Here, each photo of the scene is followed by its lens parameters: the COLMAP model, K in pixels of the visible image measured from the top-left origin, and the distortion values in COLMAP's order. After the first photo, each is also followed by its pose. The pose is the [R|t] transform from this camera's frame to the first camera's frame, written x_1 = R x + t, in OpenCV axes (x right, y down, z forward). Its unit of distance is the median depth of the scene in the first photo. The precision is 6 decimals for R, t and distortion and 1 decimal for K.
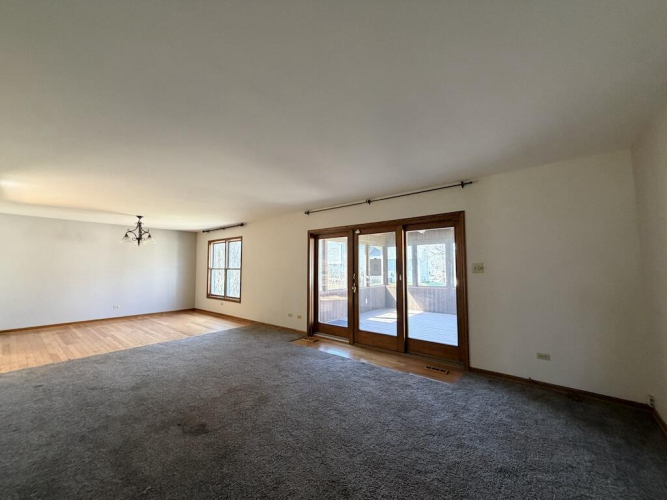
lens RADIAL K [[267.5, 0, 331.2], [0, 267.5, 249.8], [0, 0, 1]] dist [0.000004, -0.000052]
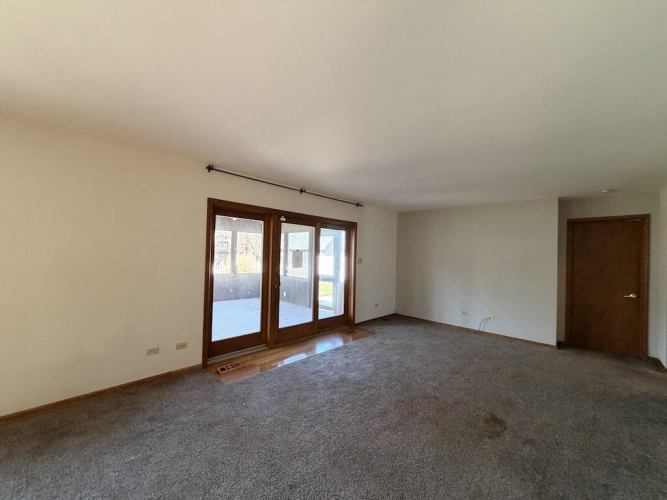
lens RADIAL K [[267.5, 0, 331.2], [0, 267.5, 249.8], [0, 0, 1]] dist [0.000004, -0.000052]
pose [[0.080856, 0.022905, 0.996463, -0.887064], [-0.092100, 0.995630, -0.015413, 0.038735], [-0.992461, -0.090528, 0.082612, 0.883692]]
